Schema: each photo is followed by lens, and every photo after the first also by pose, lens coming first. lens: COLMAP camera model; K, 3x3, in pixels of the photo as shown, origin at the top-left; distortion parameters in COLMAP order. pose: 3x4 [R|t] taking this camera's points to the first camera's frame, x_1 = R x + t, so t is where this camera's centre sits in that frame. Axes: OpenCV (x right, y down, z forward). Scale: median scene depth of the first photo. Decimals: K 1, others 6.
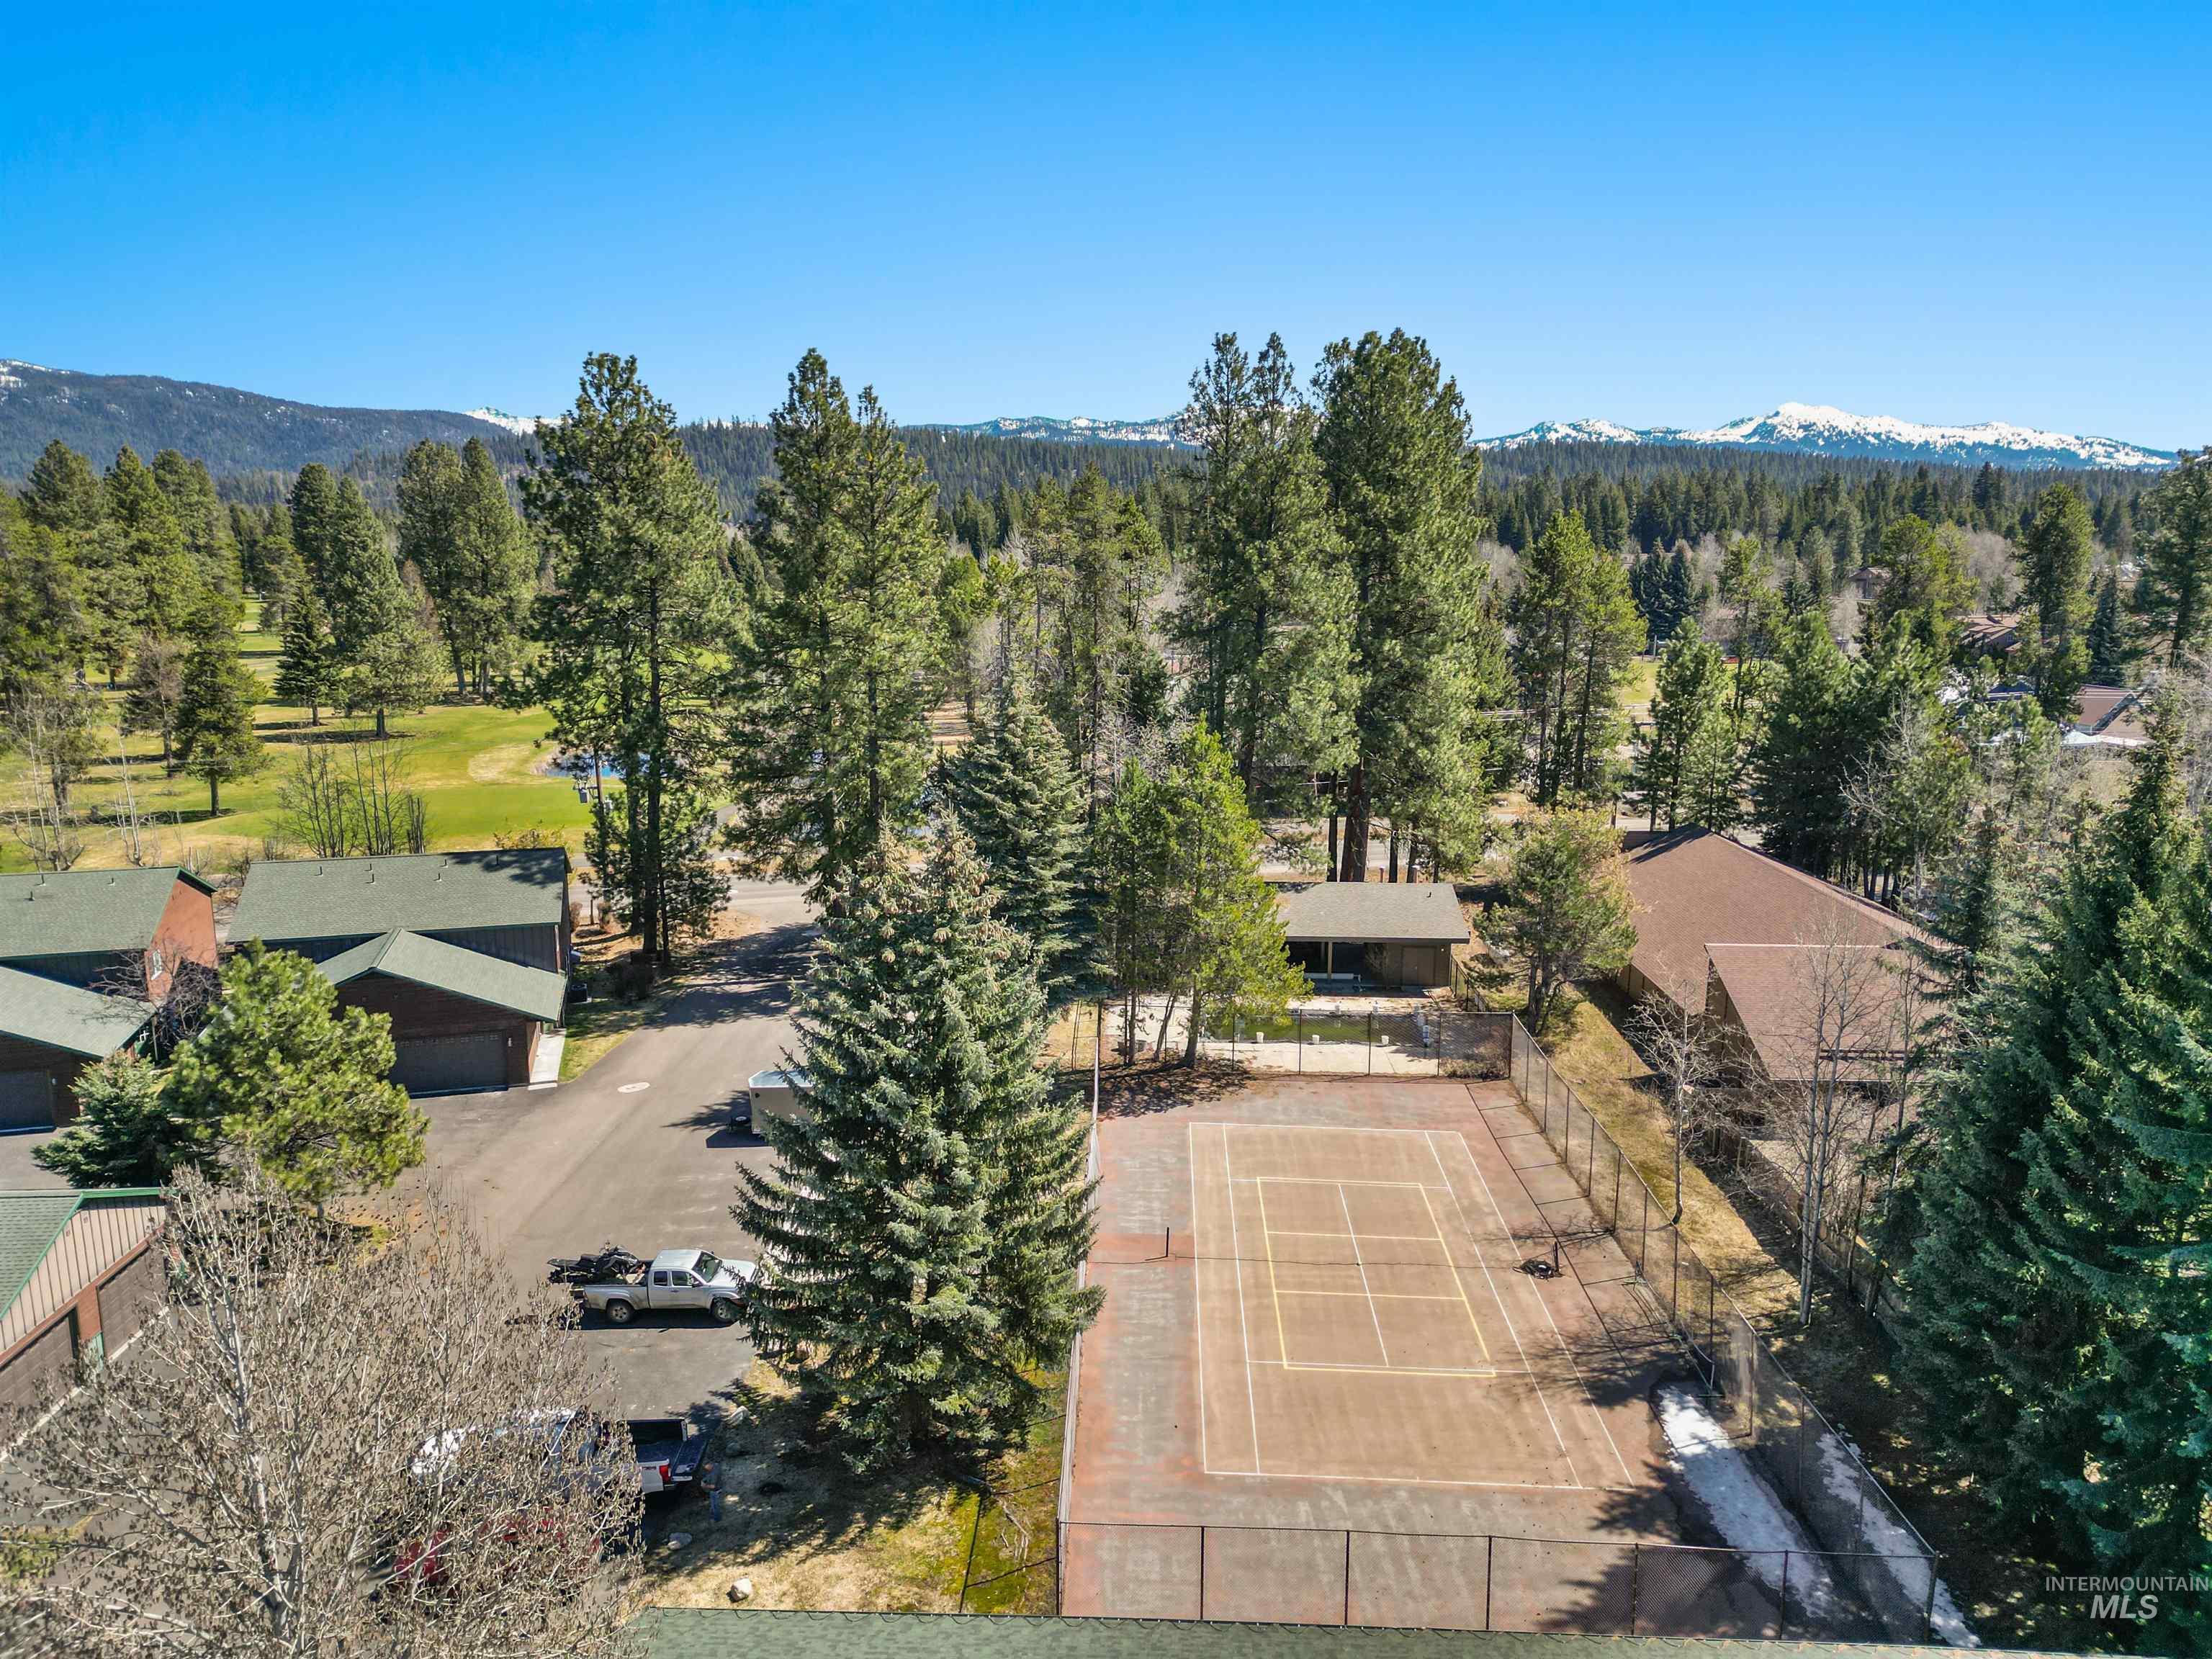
lens RADIAL K [[1527.7, 0, 1106.0], [0, 1527.7, 829.5], [0, 0, 1]] dist [0.071917, -0.073355]
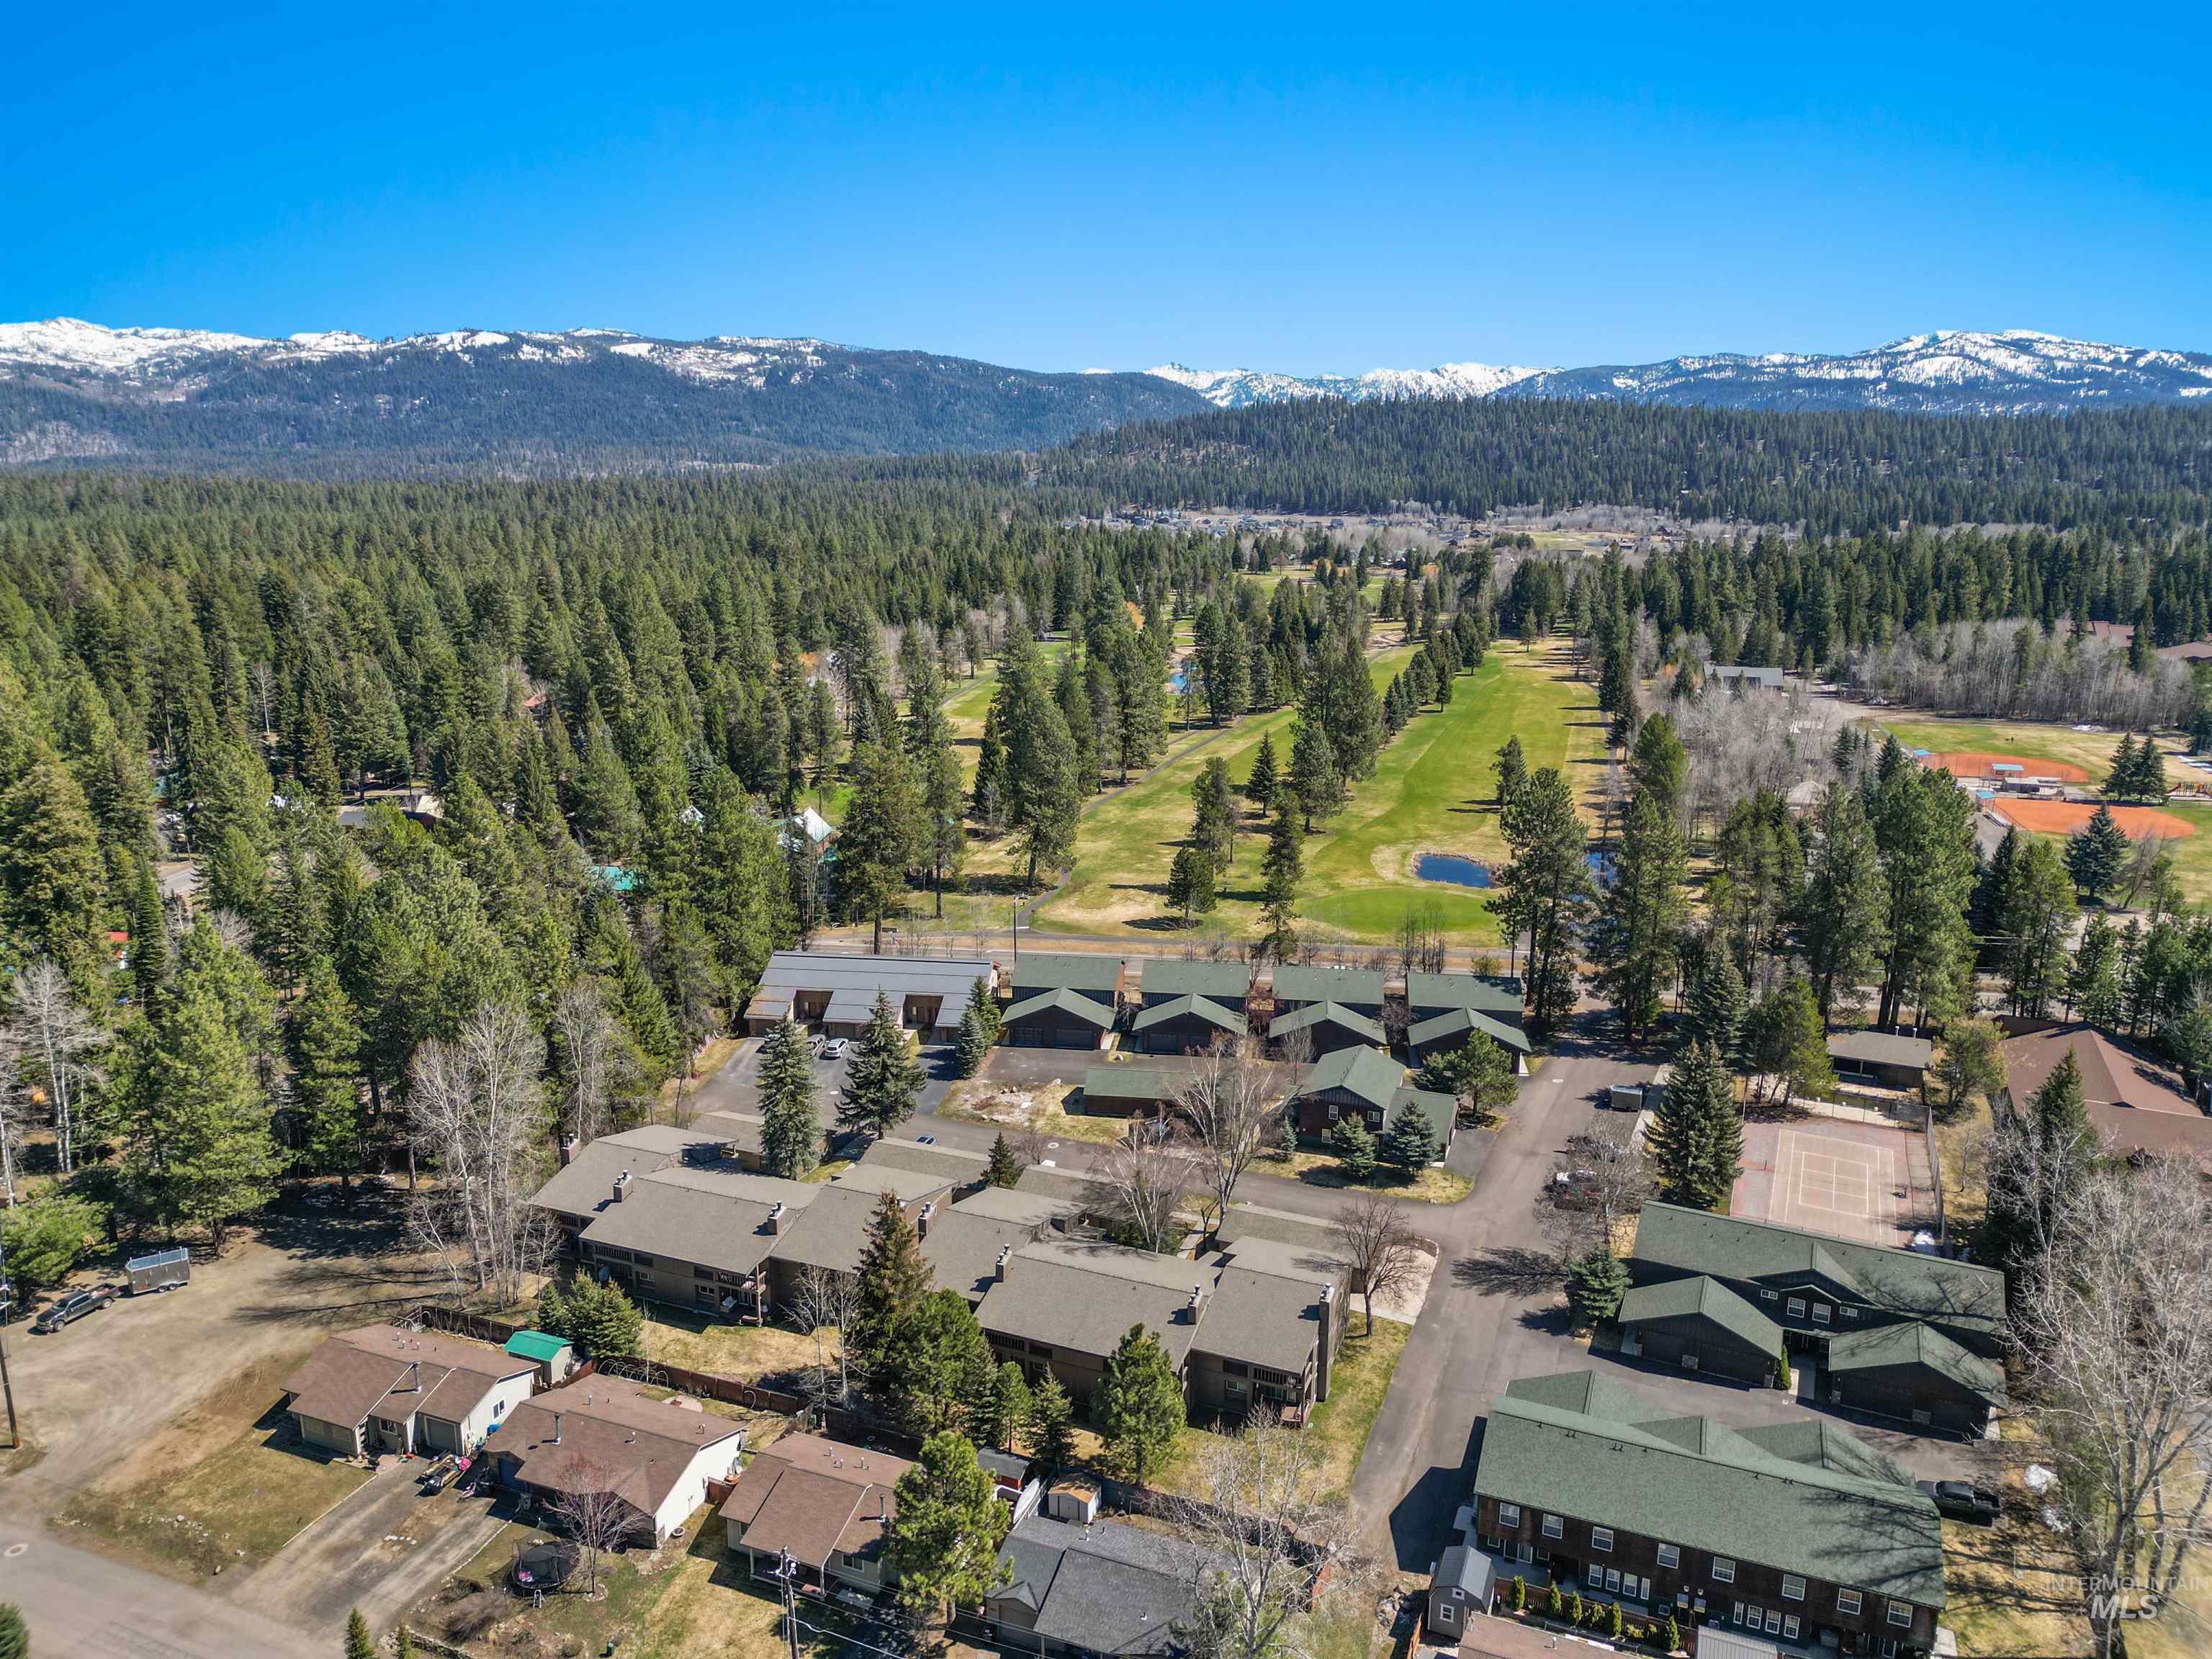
lens RADIAL K [[1561.9, 0, 1106.0], [0, 1561.9, 829.5], [0, 0, 1]] dist [0.056030, -0.038947]
pose [[0.920668, 0.091636, -0.379438, -0.024370], [-0.077257, 0.995602, 0.052986, -0.294273], [0.382625, -0.019469, 0.923699, -1.519849]]
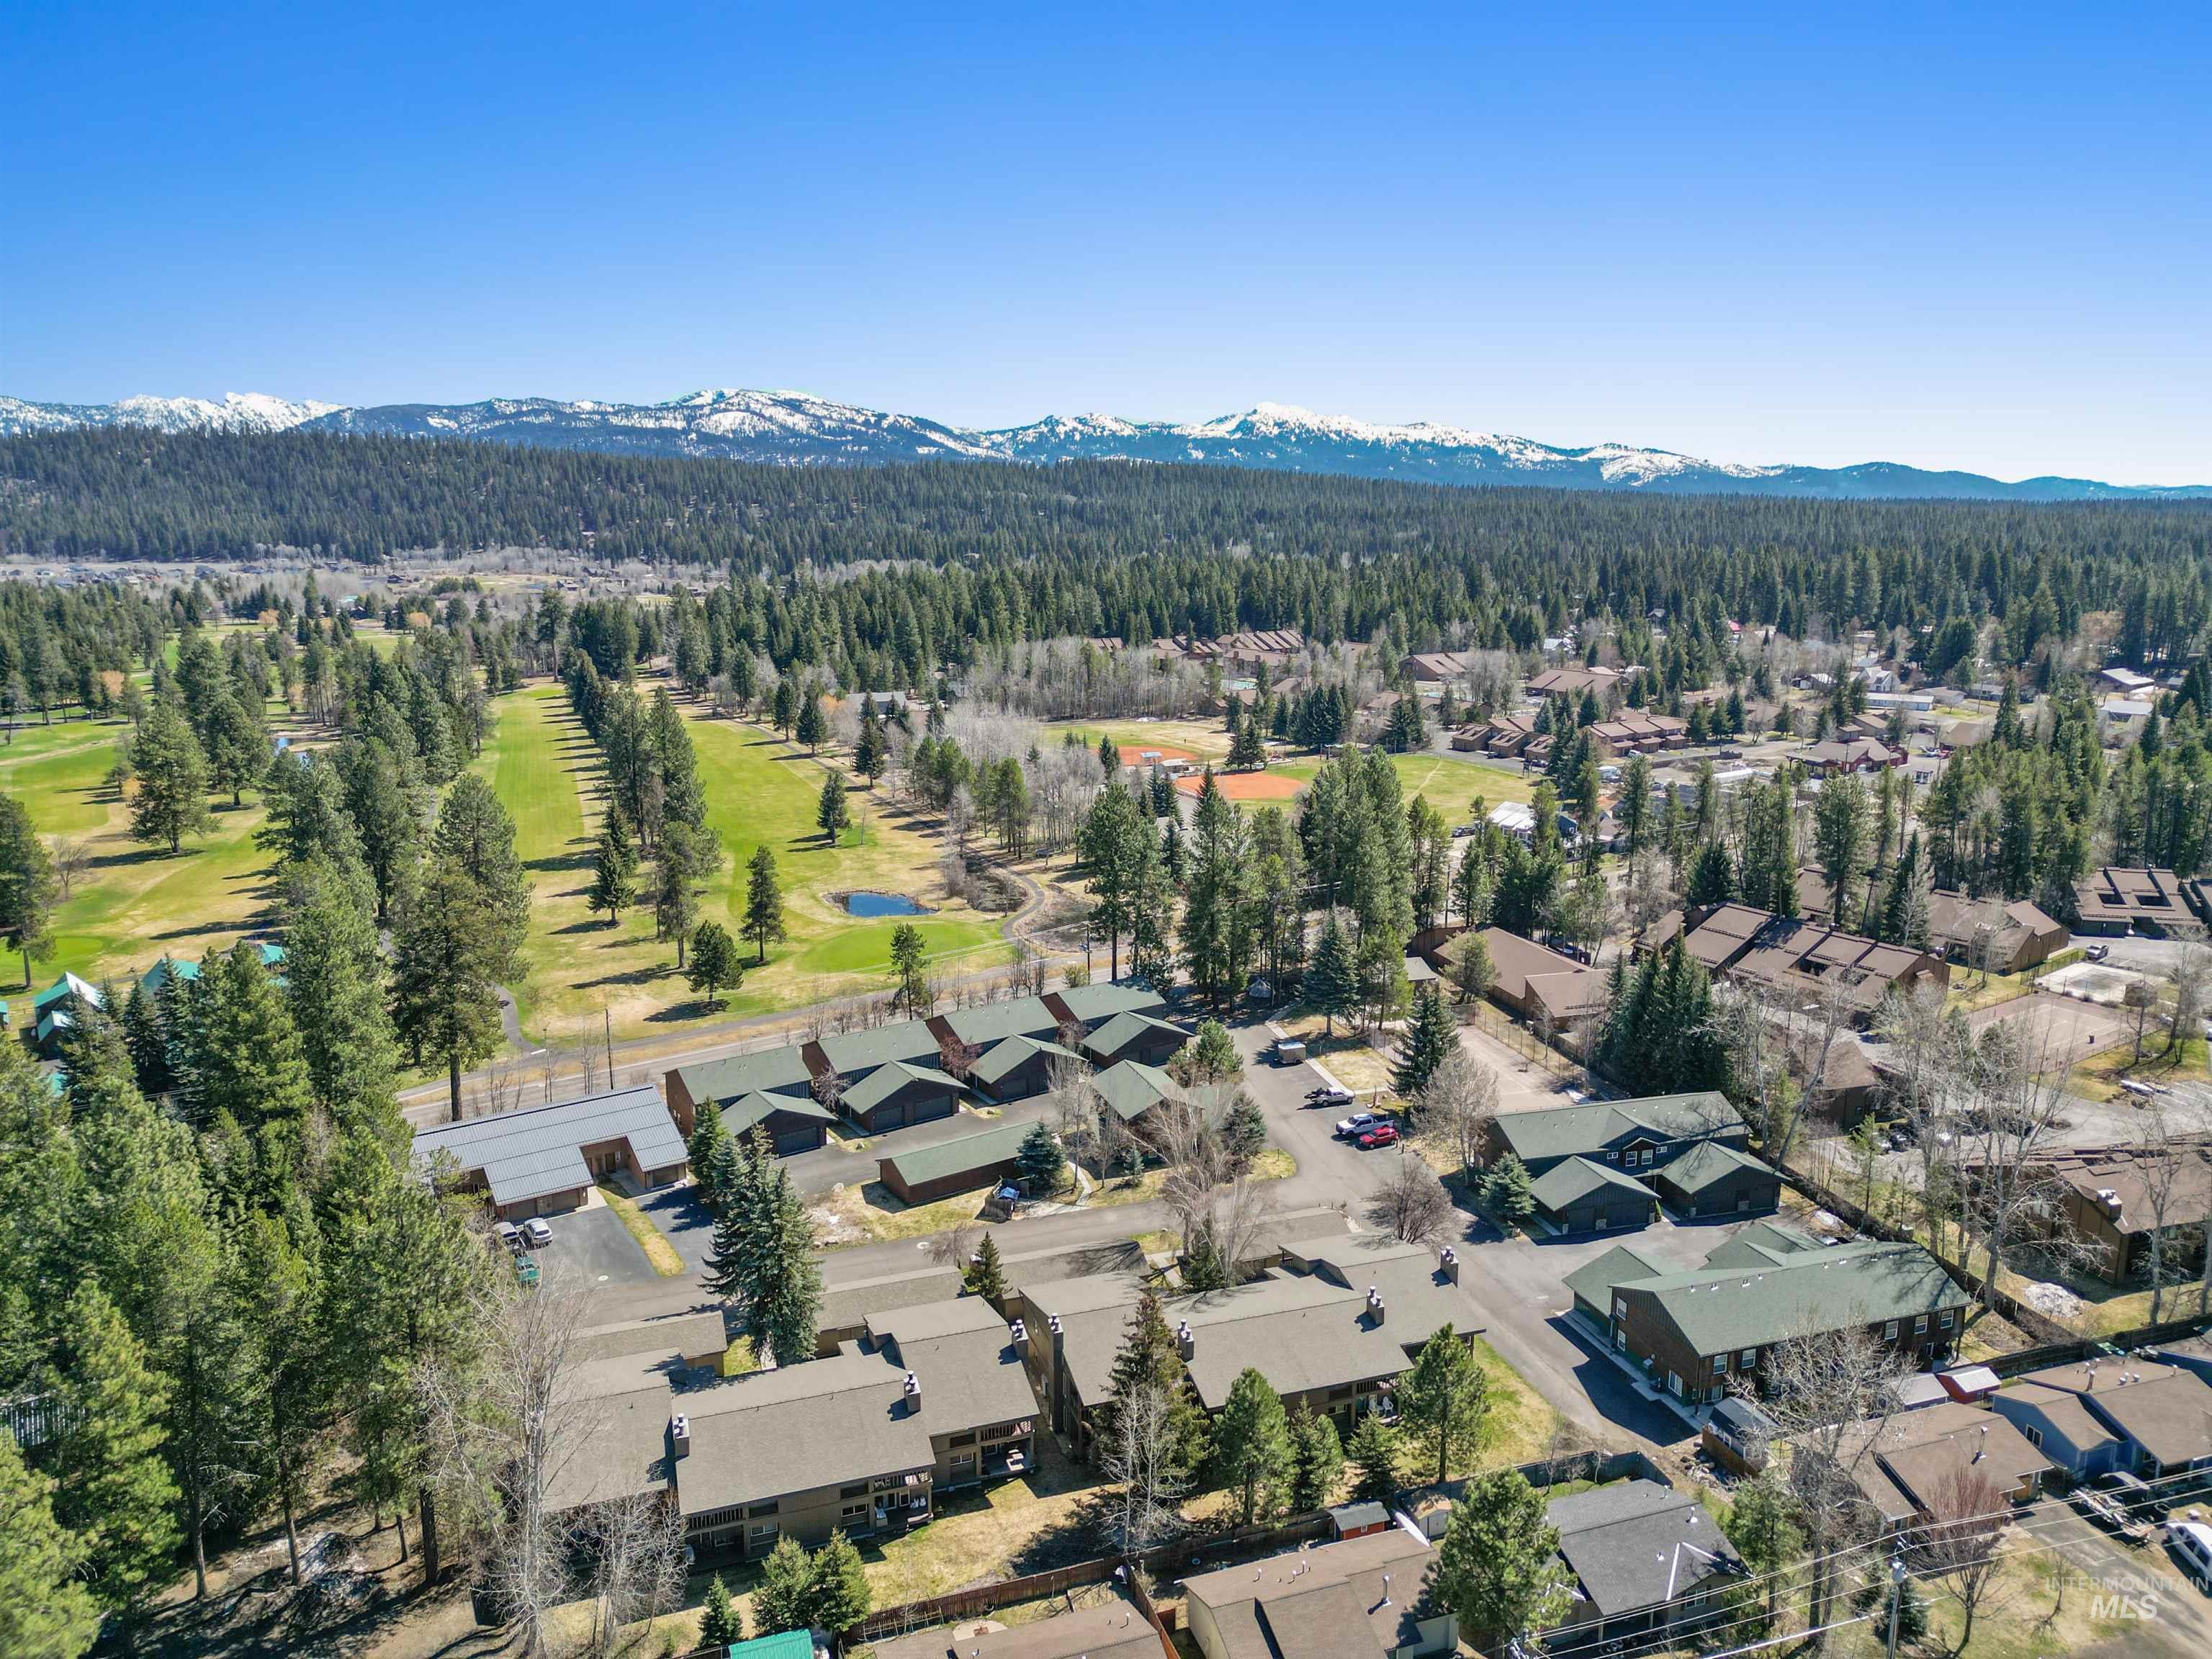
lens RADIAL K [[1561.9, 0, 1106.0], [0, 1561.9, 829.5], [0, 0, 1]] dist [0.056030, -0.038947]
pose [[0.951637, -0.063809, 0.300527, -1.148437], [0.060178, 0.997960, 0.021333, -0.289112], [-0.301275, -0.002216, 0.953535, -1.512733]]
